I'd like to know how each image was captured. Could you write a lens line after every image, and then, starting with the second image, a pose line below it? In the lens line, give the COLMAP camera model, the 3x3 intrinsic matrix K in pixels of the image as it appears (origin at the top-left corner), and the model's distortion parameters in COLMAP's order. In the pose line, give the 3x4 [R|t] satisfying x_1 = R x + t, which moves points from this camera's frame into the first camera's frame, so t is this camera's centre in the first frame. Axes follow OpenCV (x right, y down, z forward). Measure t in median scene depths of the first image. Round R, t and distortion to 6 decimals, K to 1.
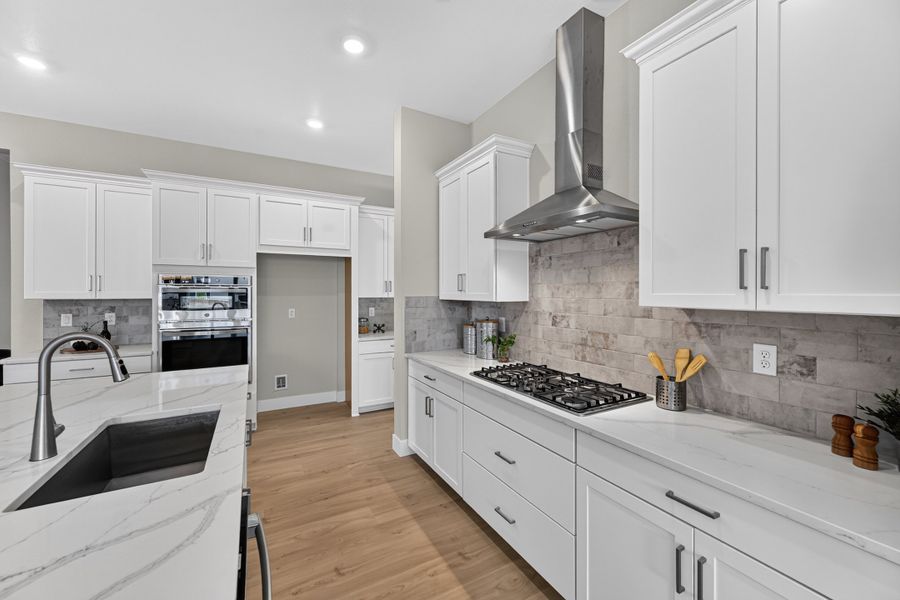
lens RADIAL K [[354.7, 0, 449.3], [0, 354.7, 294.3], [0, 0, 1]] dist [0.001485, -0.000217]
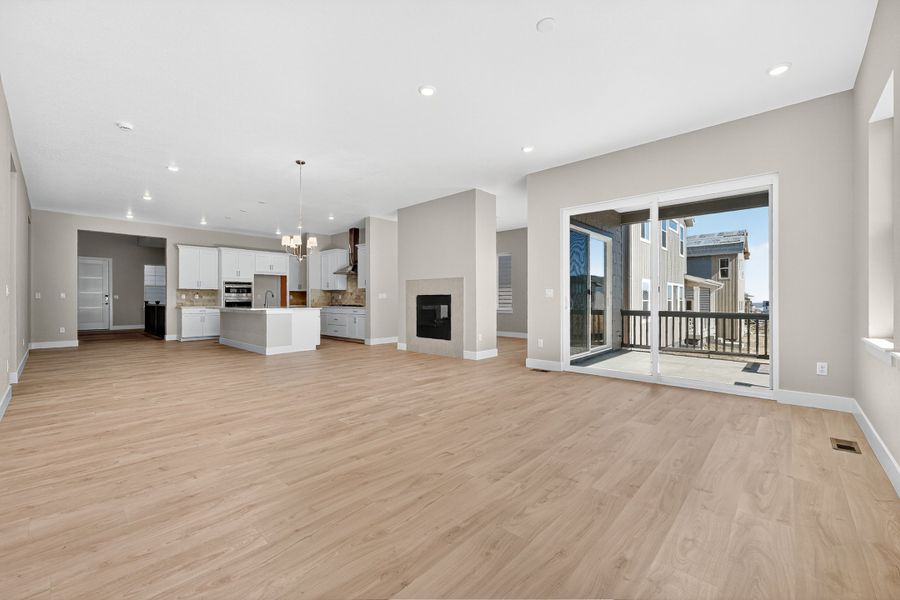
lens RADIAL K [[369.5, 0, 448.7], [0, 369.5, 300.6], [0, 0, 1]] dist [-0.001642, -0.000163]
pose [[0.948987, -0.001153, 0.315314, 0.014012], [0.002862, 0.999984, -0.004957, 0.166128], [-0.315303, 0.005606, 0.948975, -3.277118]]
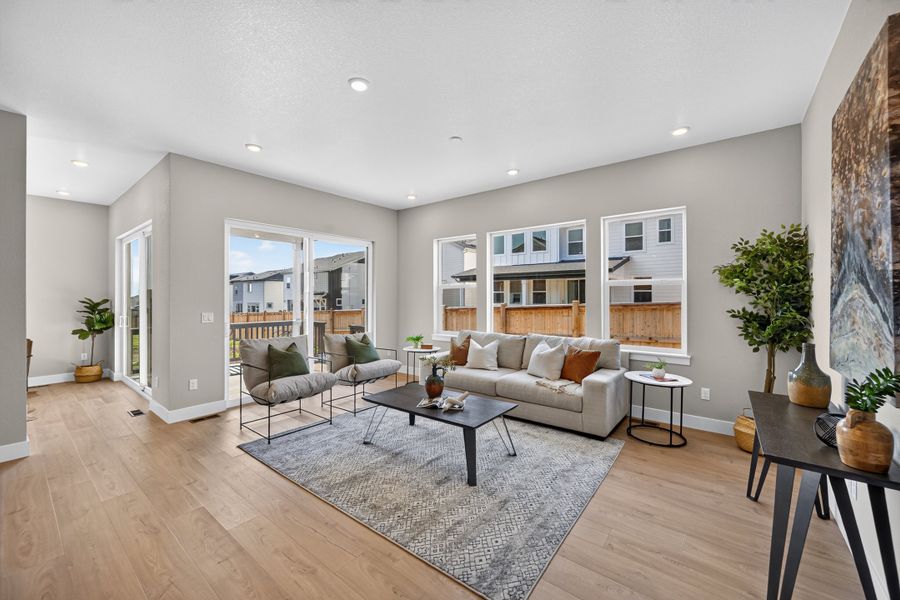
lens RADIAL K [[354.7, 0, 449.3], [0, 354.7, 294.3], [0, 0, 1]] dist [0.001485, -0.000217]
pose [[-0.391574, 0.005687, 0.920129, -0.709717], [0.005922, 0.999976, -0.003660, 0.013814], [-0.920128, 0.004015, -0.391598, -1.791304]]
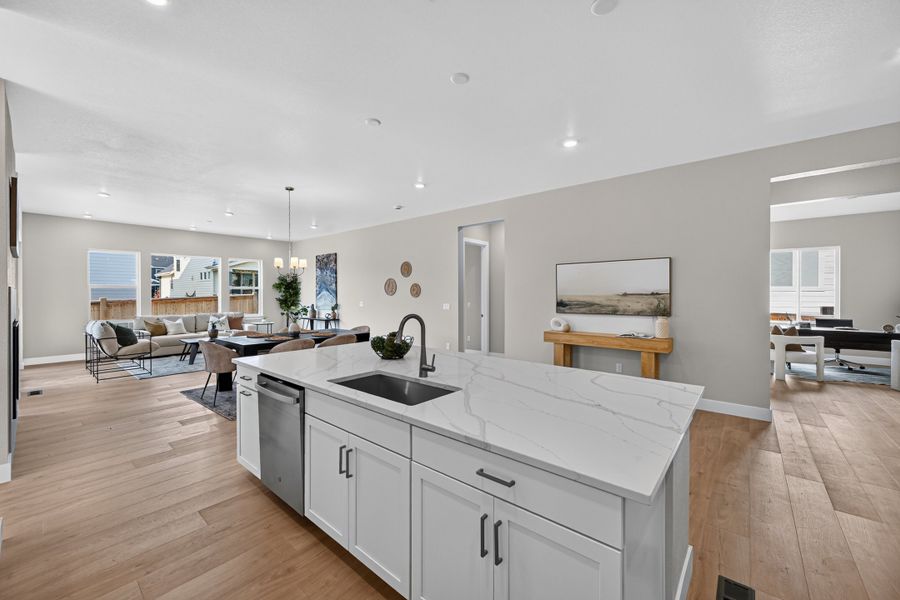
lens RADIAL K [[354.7, 0, 449.3], [0, 354.7, 294.3], [0, 0, 1]] dist [0.001485, -0.000217]
pose [[-0.933084, 0.002265, -0.359651, -0.255883], [-0.000944, 0.999961, 0.008748, -0.007108], [0.359657, 0.008503, -0.933046, 1.260277]]
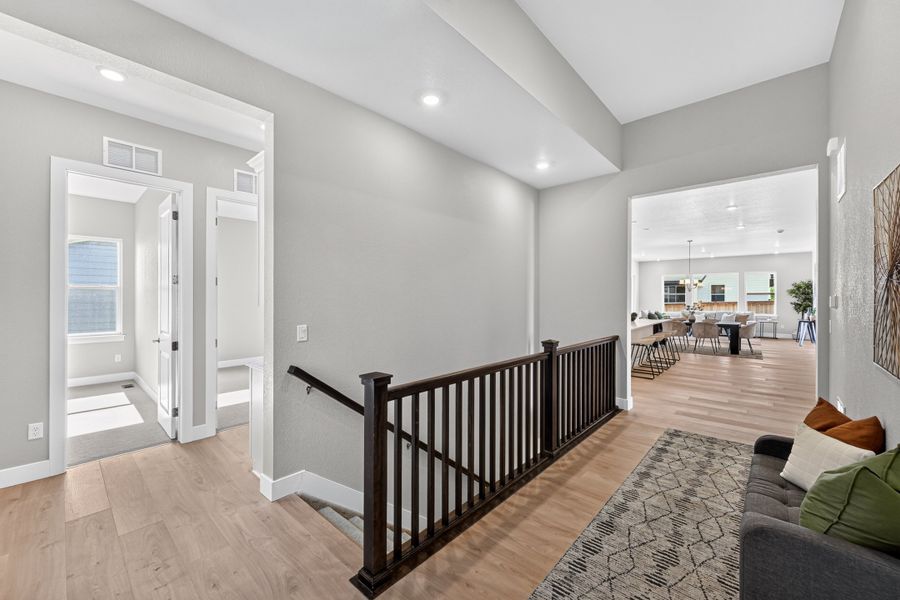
lens RADIAL K [[362.6, 0, 447.2], [0, 362.6, 295.3], [0, 0, 1]] dist [-0.001640, -0.000242]
pose [[-0.333992, 0.001672, 0.942574, -2.950441], [0.003002, 0.999995, -0.000711, -0.027849], [-0.942571, 0.002592, -0.333995, 2.719346]]
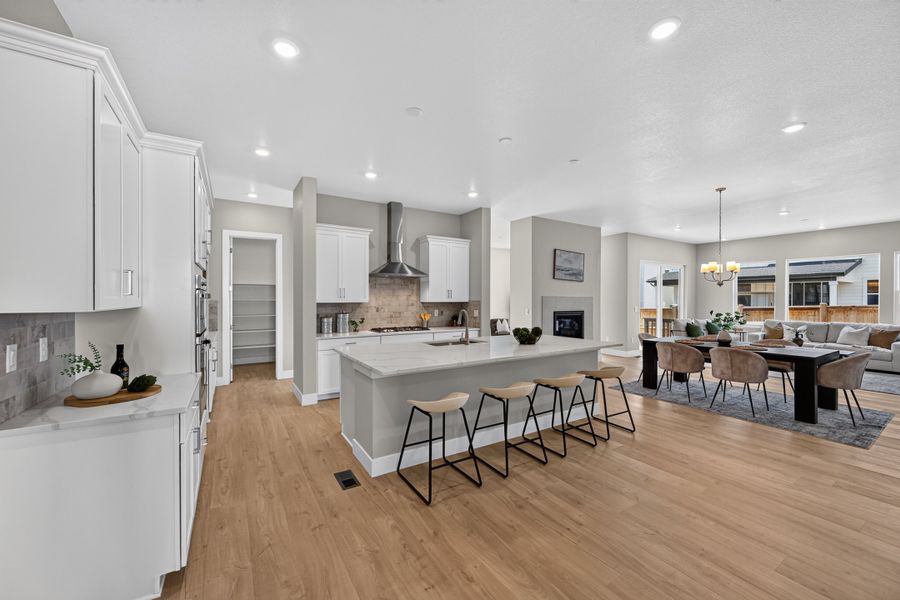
lens RADIAL K [[353.5, 0, 450.0], [0, 353.5, 300.0], [0, 0, 1]] dist [-0.001537, 0.000068]
pose [[-0.055757, -0.005273, 0.998430, -2.062178], [0.003393, 0.999979, 0.005471, -0.004981], [-0.998439, 0.003693, -0.055738, 0.599860]]
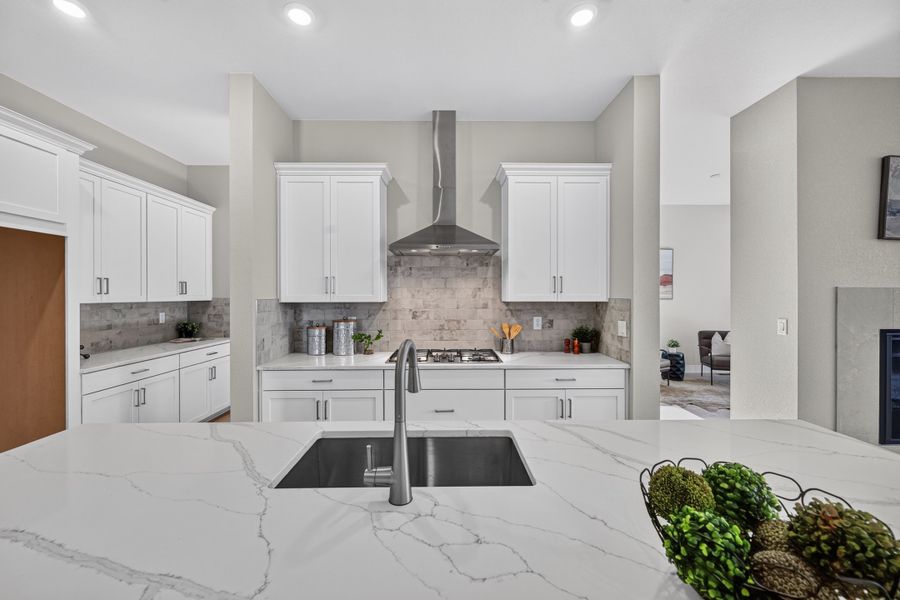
lens RADIAL K [[354.7, 0, 449.3], [0, 354.7, 294.3], [0, 0, 1]] dist [0.001485, -0.000217]
pose [[0.473470, -0.001439, 0.880809, -0.789931], [0.006281, 0.999979, -0.001742, -0.001974], [-0.880788, 0.006357, 0.473469, 0.228524]]
